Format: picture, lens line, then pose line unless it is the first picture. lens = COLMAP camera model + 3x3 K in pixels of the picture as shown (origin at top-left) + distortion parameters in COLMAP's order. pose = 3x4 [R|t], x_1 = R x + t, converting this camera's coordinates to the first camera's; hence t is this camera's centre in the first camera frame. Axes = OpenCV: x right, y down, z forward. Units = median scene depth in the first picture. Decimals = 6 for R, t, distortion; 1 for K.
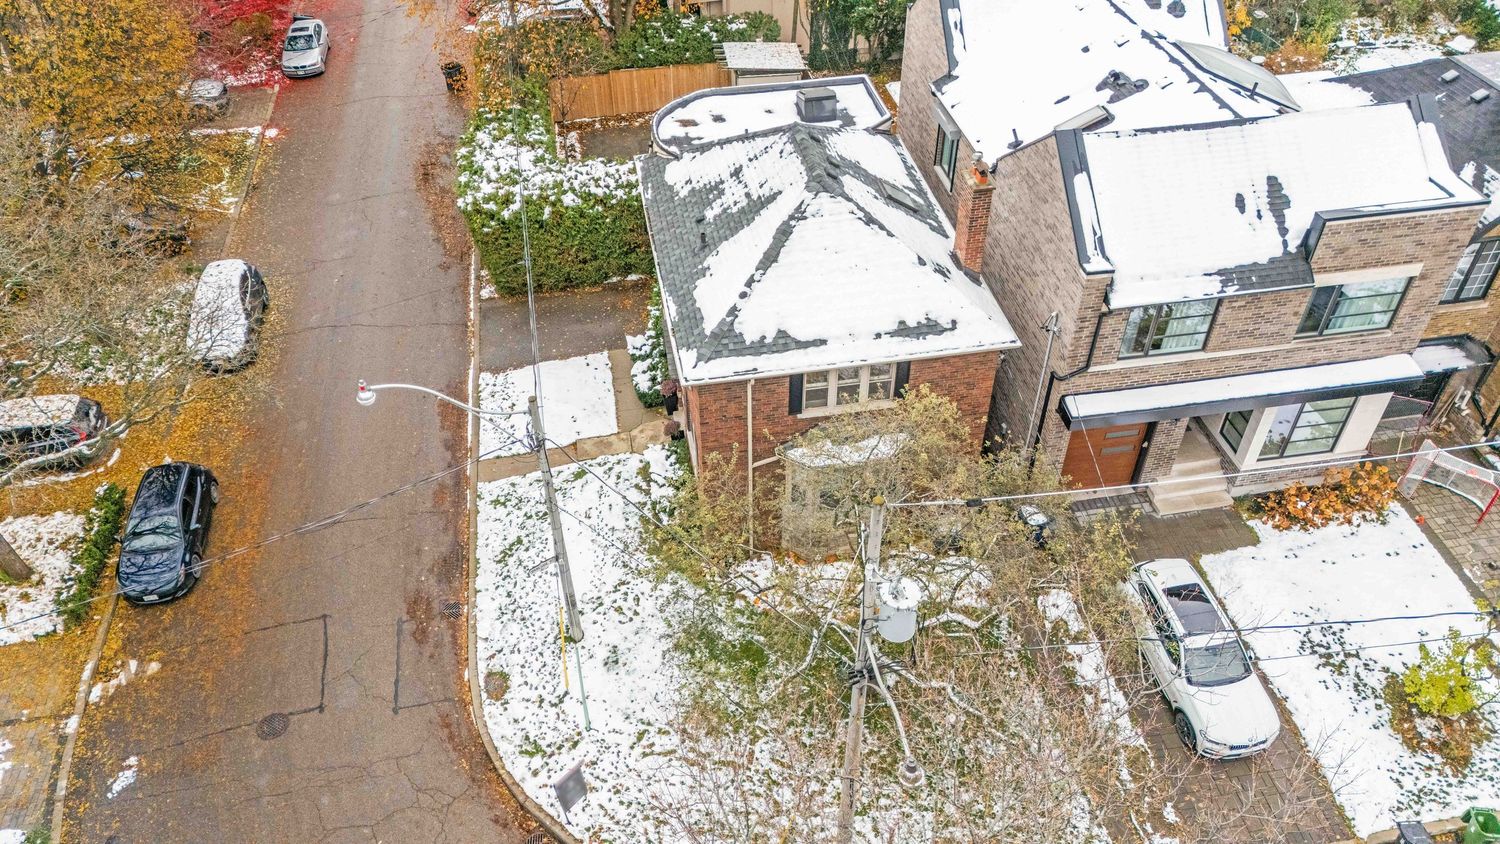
lens RADIAL K [[1093.7, 0, 751.6], [0, 1093.7, 422.0], [0, 0, 1]] dist [0.074512, -0.066679]
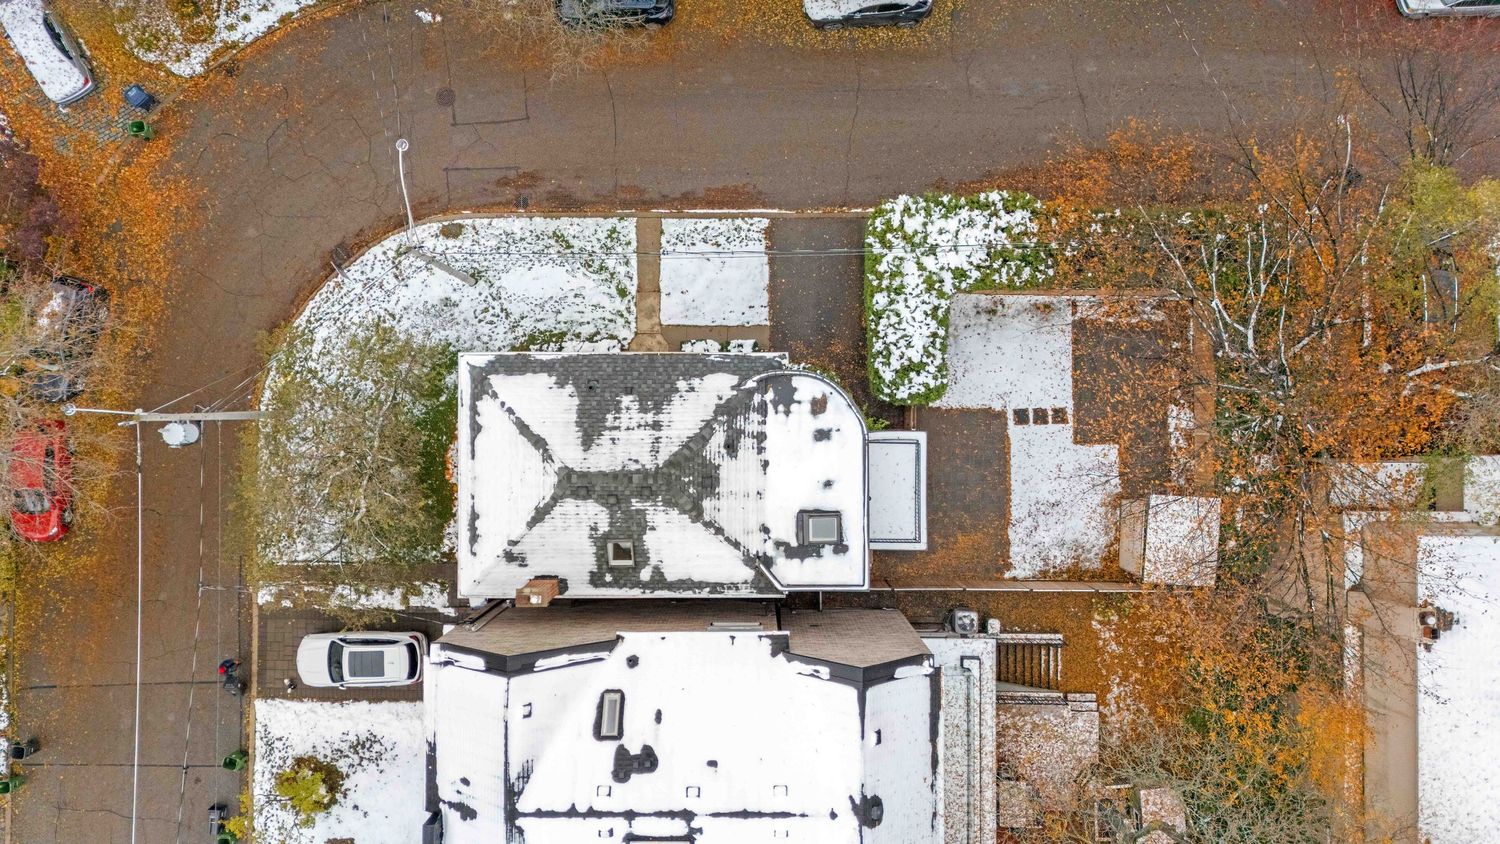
lens RADIAL K [[1088.0, 0, 751.0], [0, 1088.0, 420.4], [0, 0, 1]] dist [0.124521, -0.214896]
pose [[-0.174046, 0.984692, 0.009448, -0.049460], [-0.647463, -0.121659, 0.752323, -1.207323], [0.741956, 0.124821, 0.658726, 0.293738]]
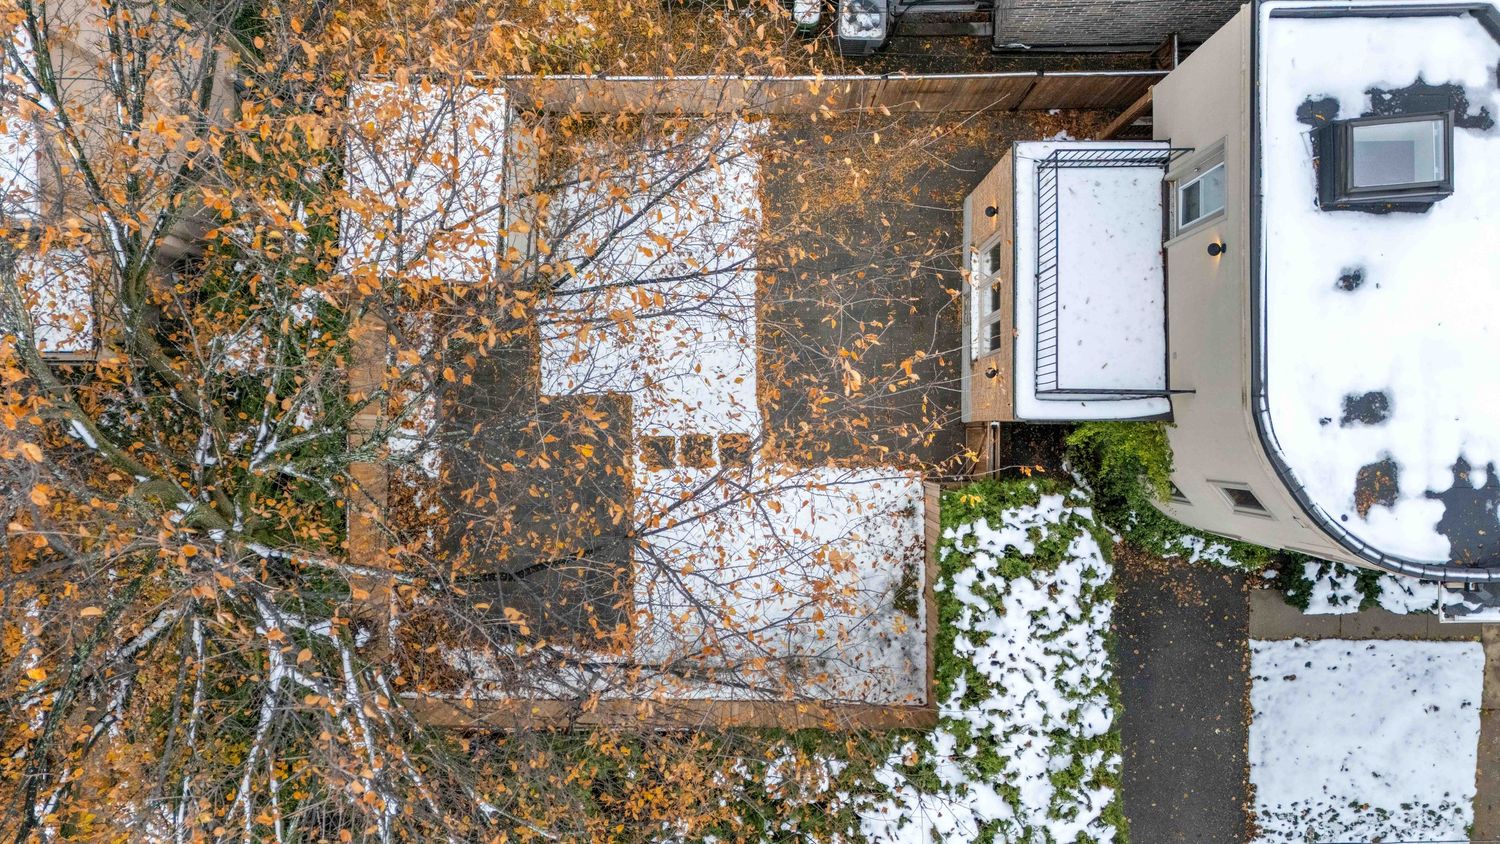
lens RADIAL K [[1093.7, 0, 751.6], [0, 1093.7, 422.0], [0, 0, 1]] dist [0.074512, -0.066679]
pose [[0.170299, -0.985261, 0.016097, -0.094935], [0.655473, 0.125463, 0.744724, -0.863878], [-0.735768, -0.116275, 0.667178, 1.050046]]
